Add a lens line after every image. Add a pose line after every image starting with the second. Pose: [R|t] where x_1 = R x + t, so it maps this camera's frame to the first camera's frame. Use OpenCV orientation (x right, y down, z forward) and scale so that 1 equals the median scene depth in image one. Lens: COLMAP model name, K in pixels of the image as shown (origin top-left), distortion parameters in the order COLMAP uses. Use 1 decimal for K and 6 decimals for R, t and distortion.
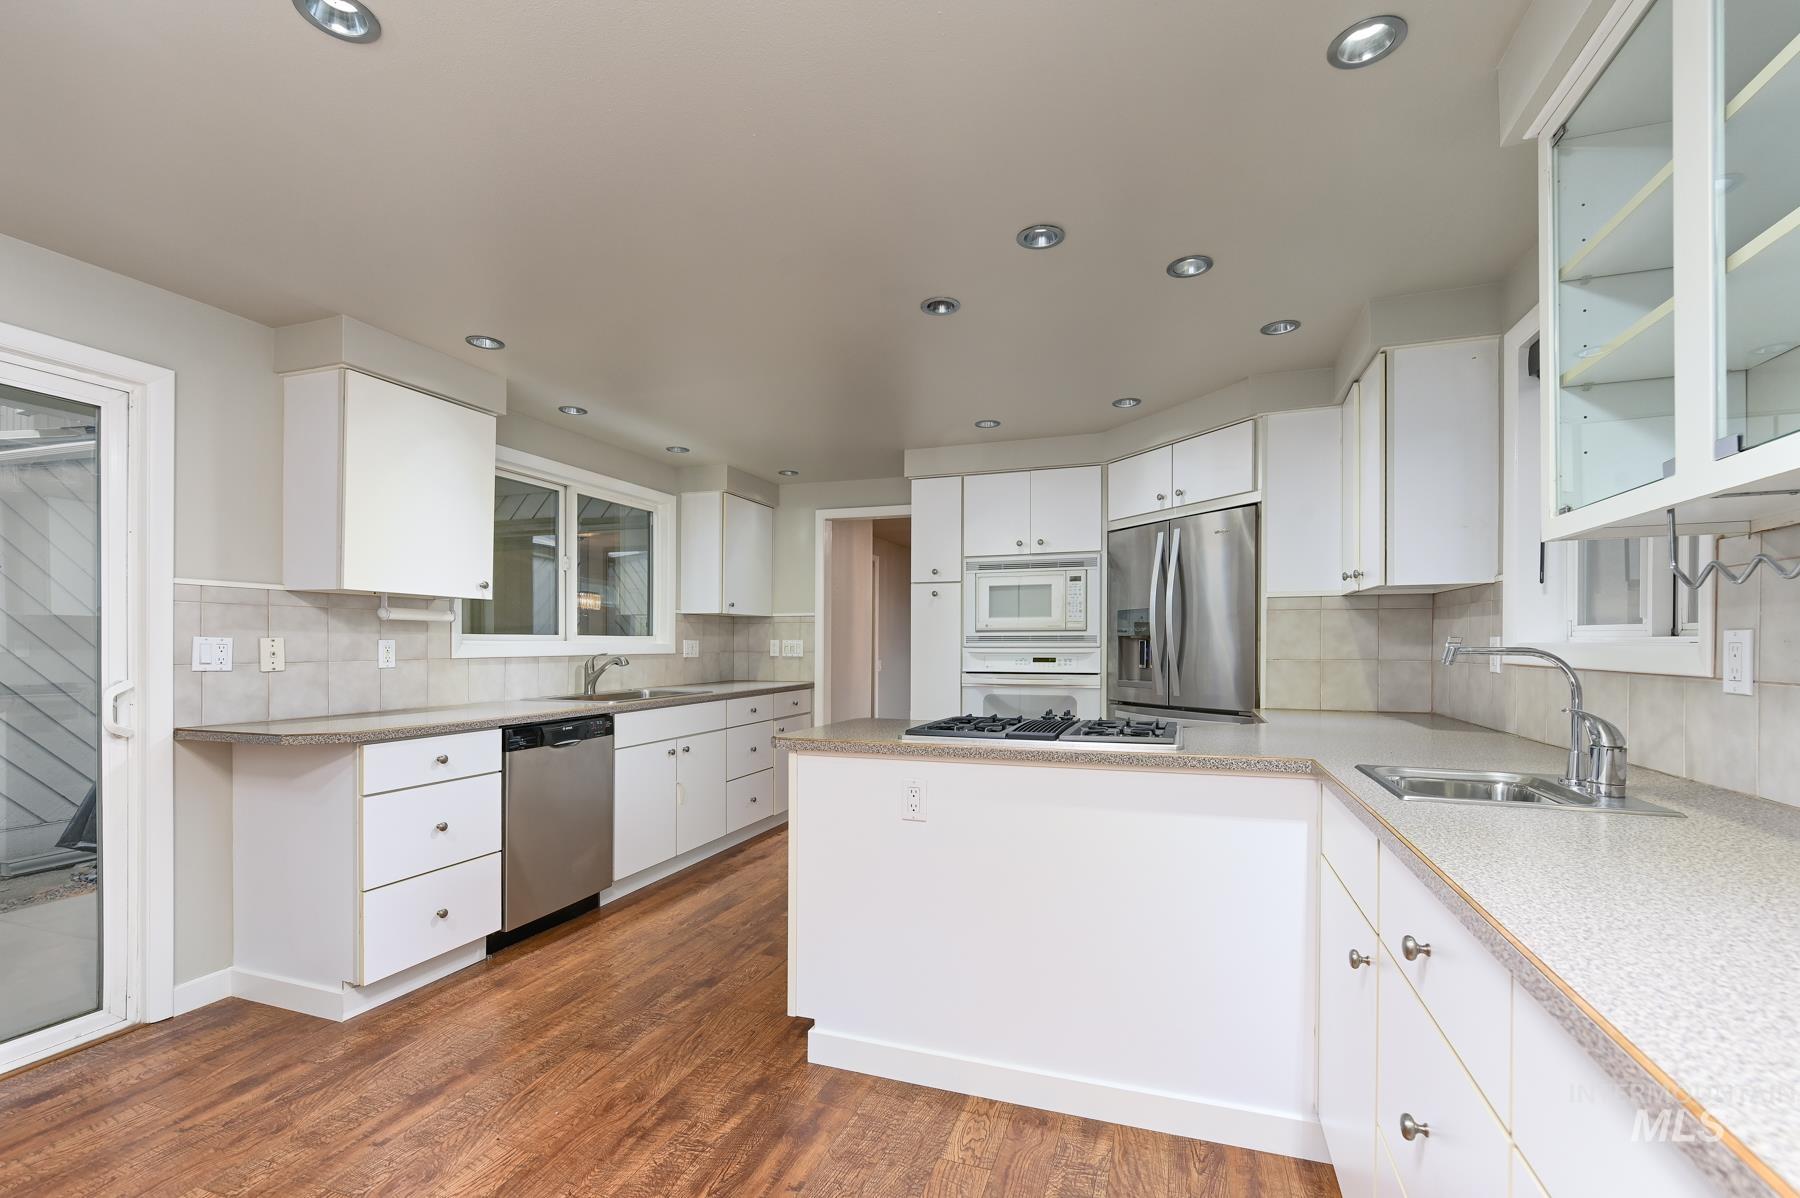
lens RADIAL K [[781.1, 0, 898.9], [0, 781.1, 644.9], [0, 0, 1]] dist [-0.001610, 0.000020]
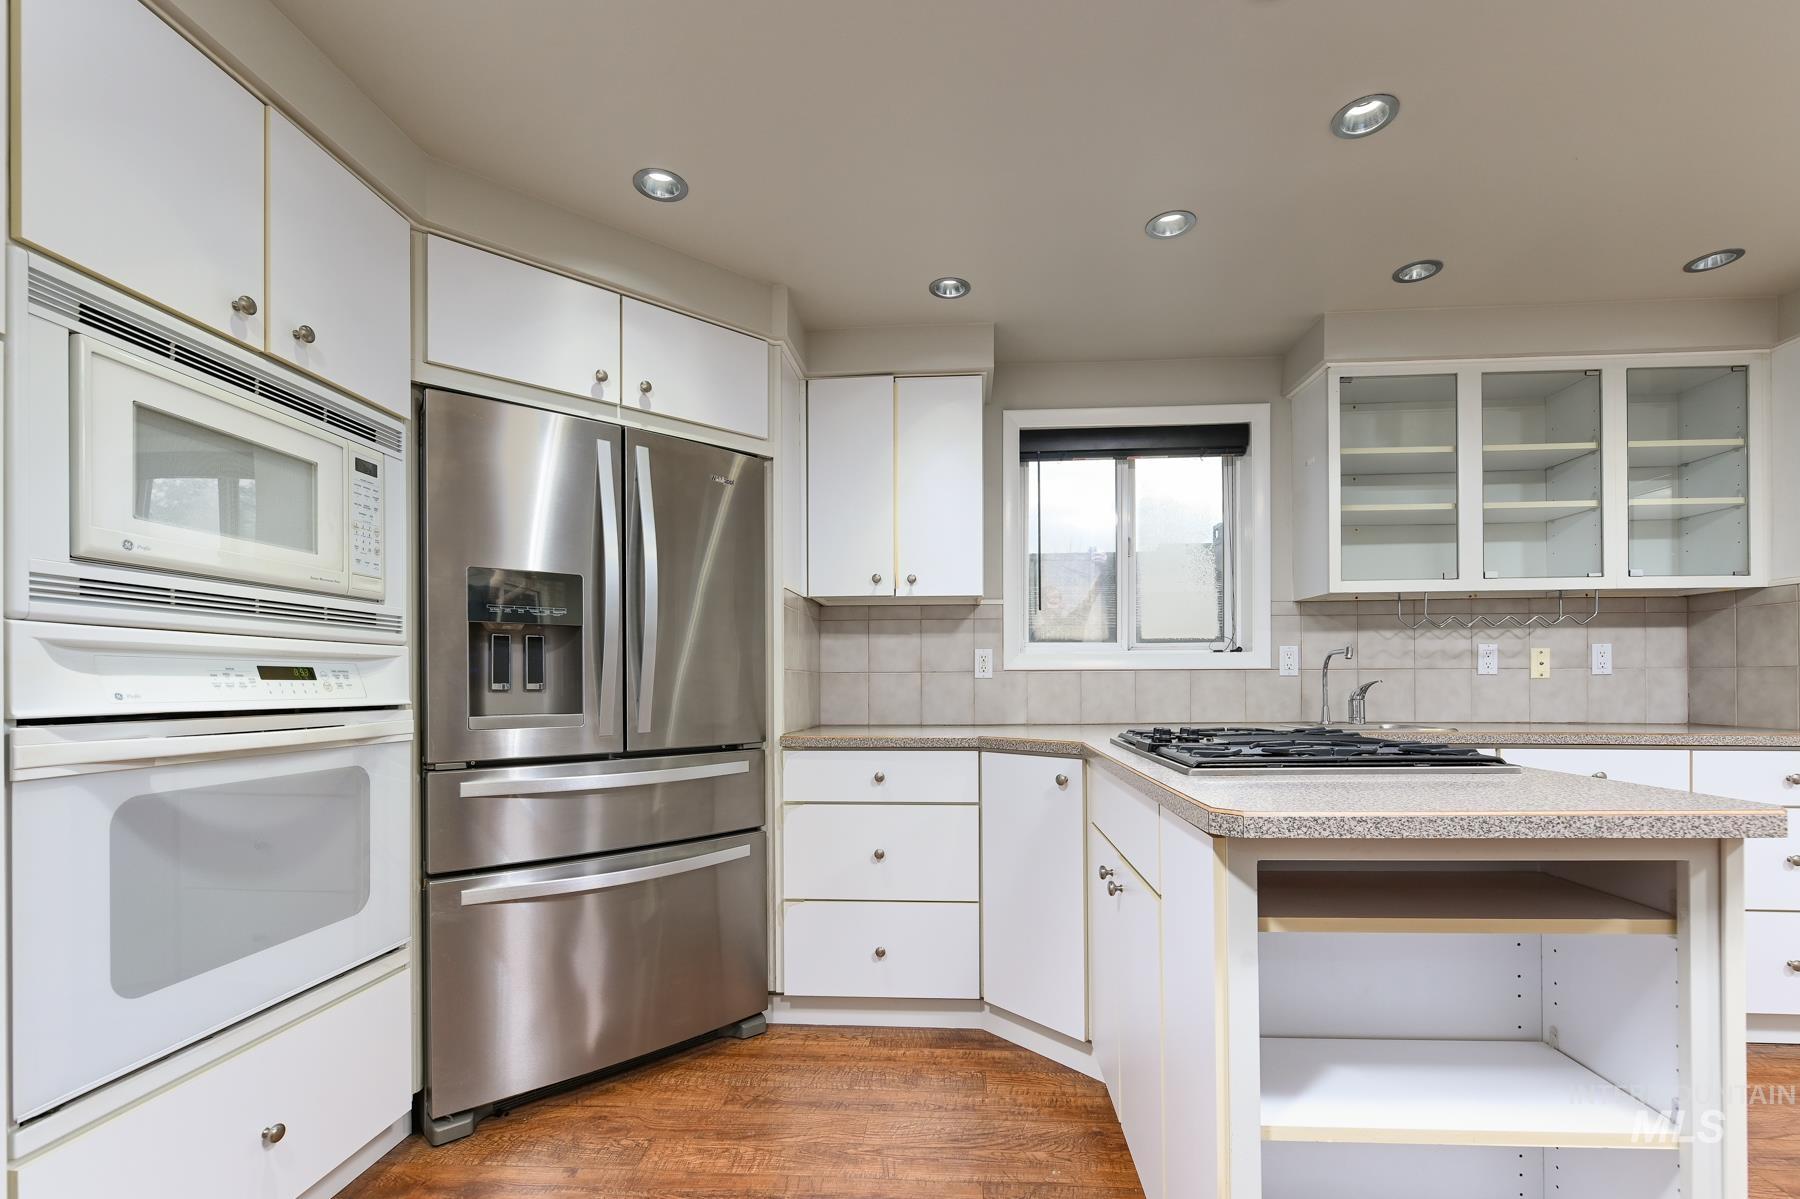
lens RADIAL K [[791.0, 0, 913.6], [0, 791.0, 681.6], [0, 0, 1]] dist [-0.003448, -0.000348]
pose [[-0.278232, 0.006103, 0.960495, -0.317472], [0.006537, 0.999969, -0.004460, 0.036676], [-0.960492, 0.005038, -0.278263, 1.153872]]
